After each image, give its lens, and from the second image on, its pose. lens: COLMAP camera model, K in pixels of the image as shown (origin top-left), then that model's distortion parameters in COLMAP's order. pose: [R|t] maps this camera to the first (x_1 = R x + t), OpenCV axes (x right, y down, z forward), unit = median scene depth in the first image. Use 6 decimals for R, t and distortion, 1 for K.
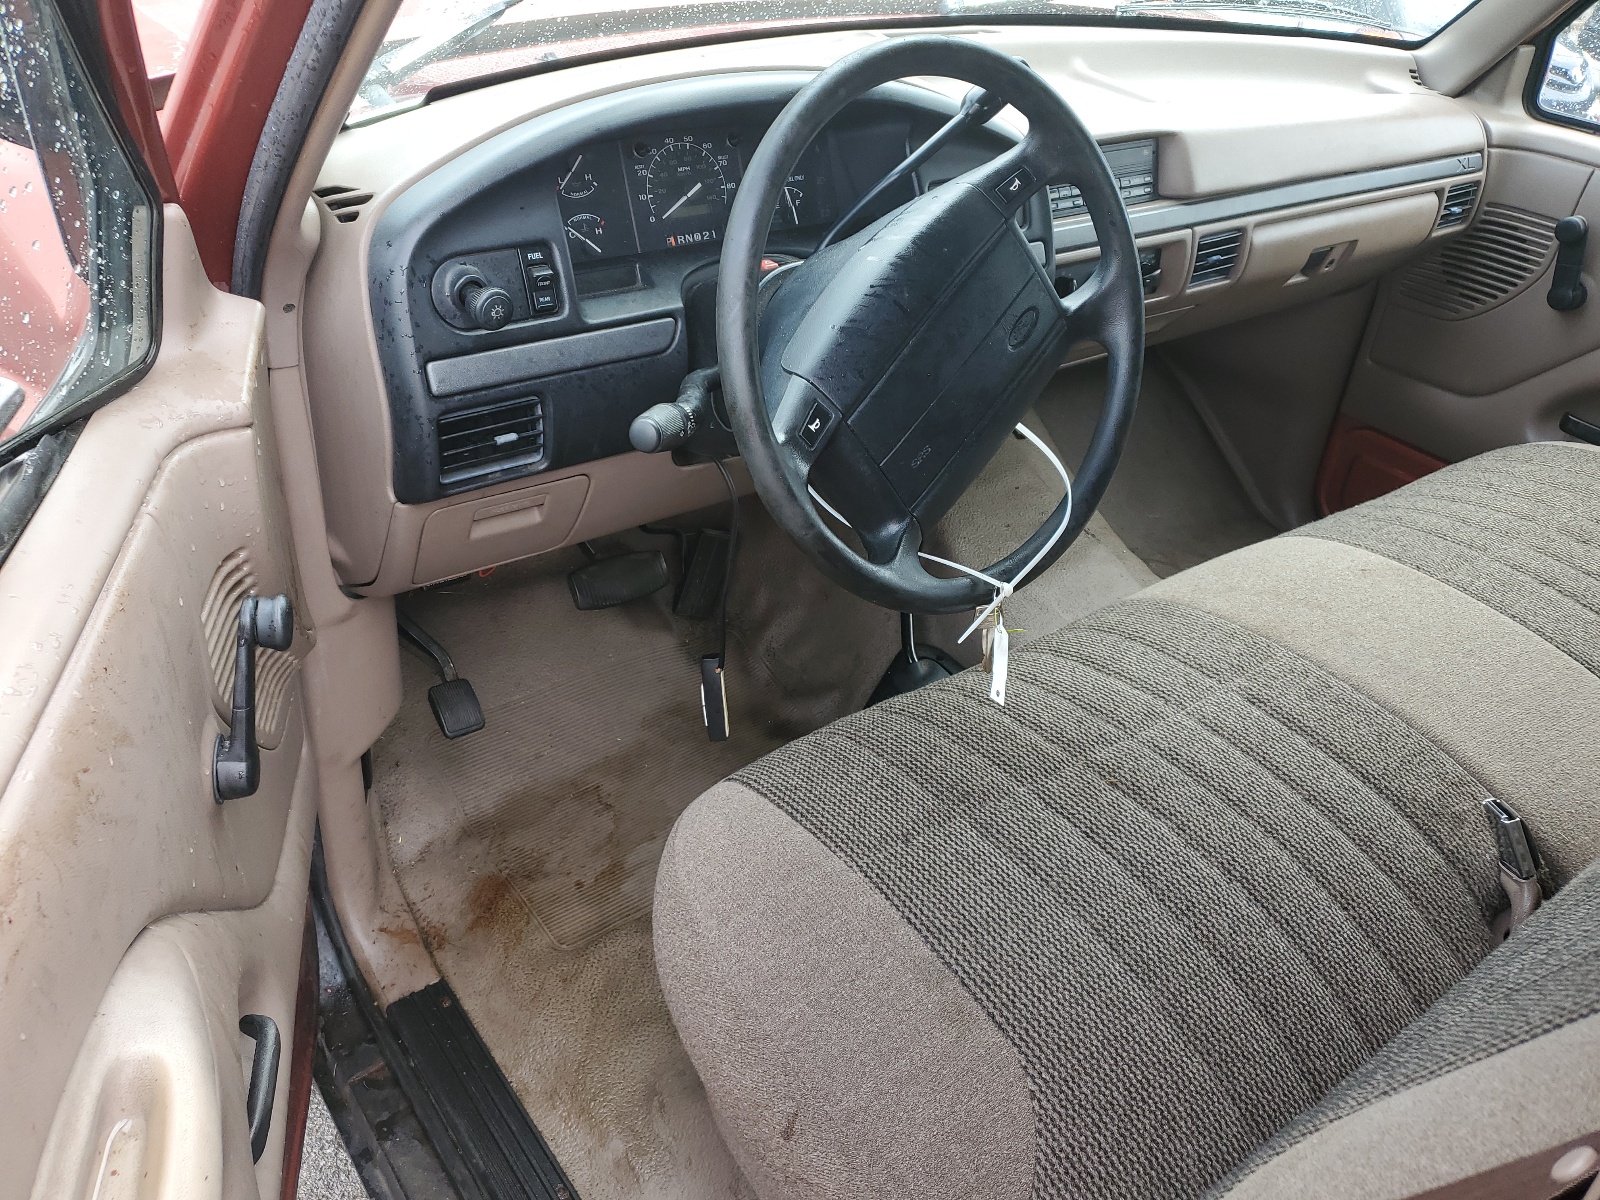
lens RADIAL K [[1233.6, 0, 800.0], [0, 1233.6, 600.0], [0, 0, 1]] dist [0.019967, -0.008298]
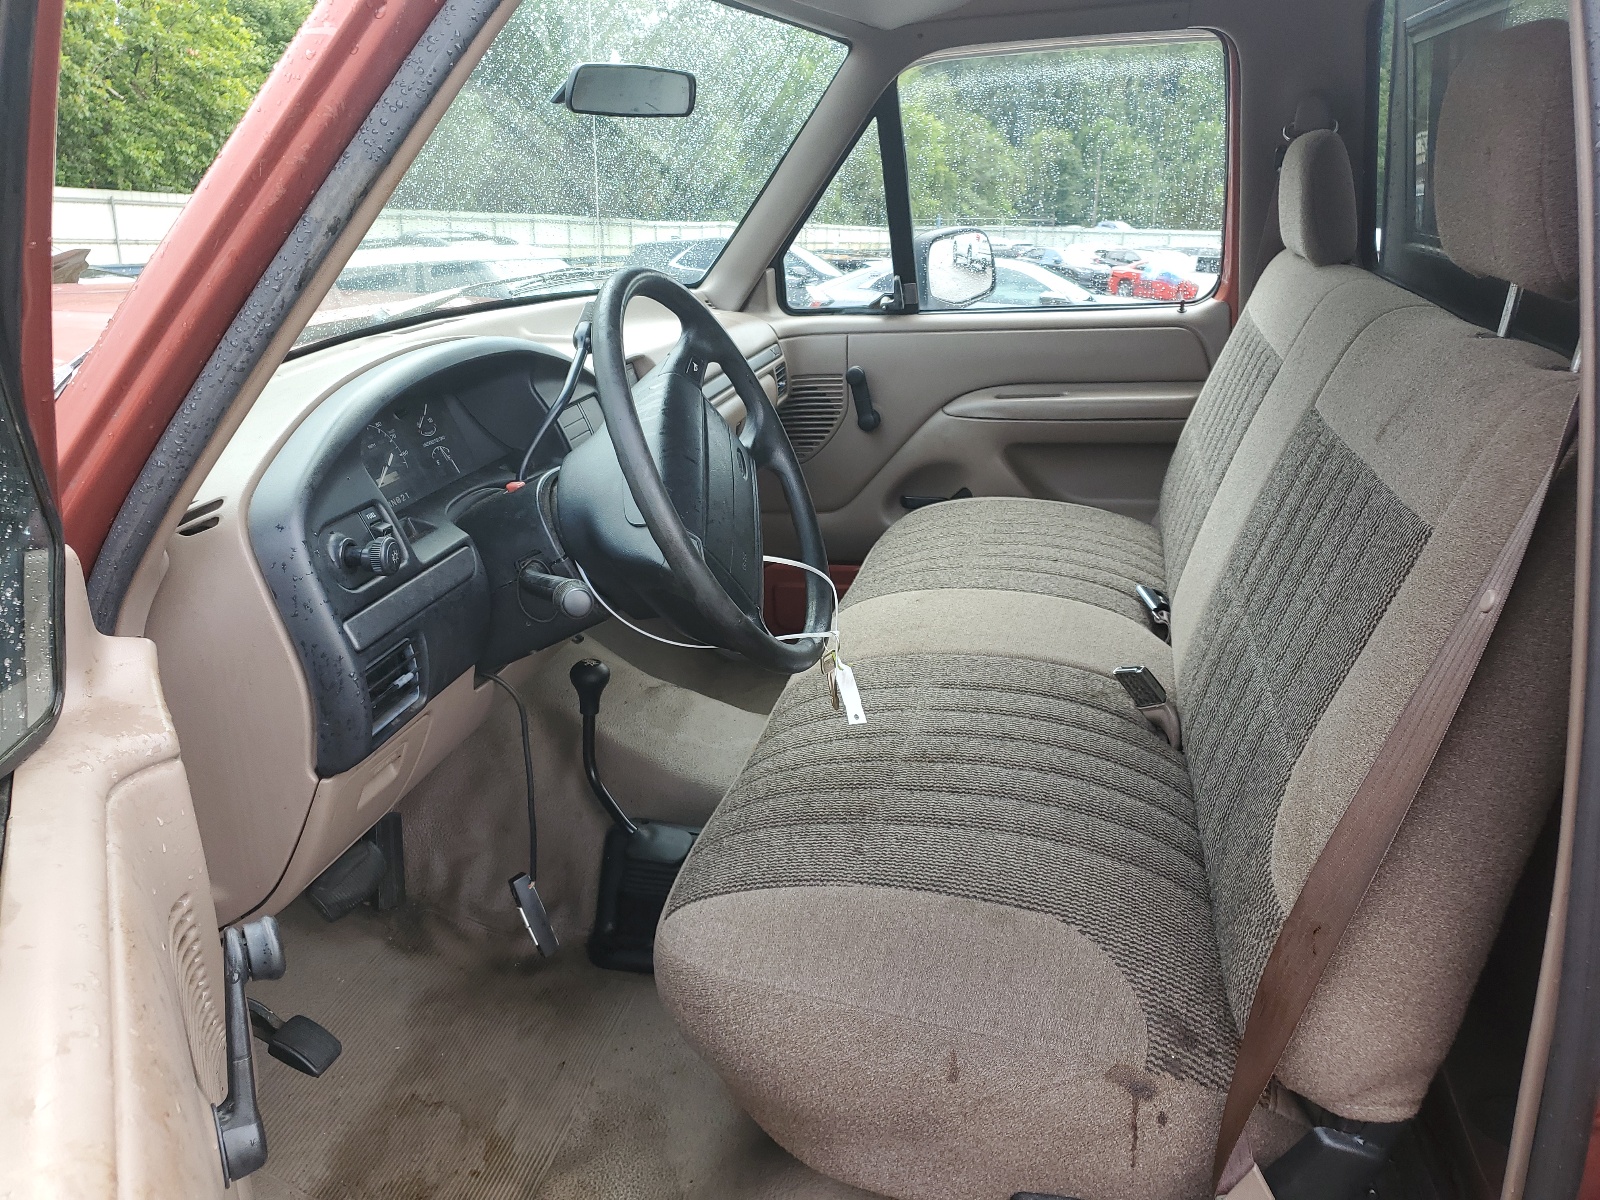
lens RADIAL K [[1201.6, 0, 795.8], [0, 1201.6, 592.2], [0, 0, 1]] dist [0.070209, -0.002053]
pose [[0.766406, -0.321291, 0.556231, -0.506623], [0.446118, 0.889253, -0.101035, 0.055049], [-0.462168, 0.325579, 0.824863, -0.037956]]
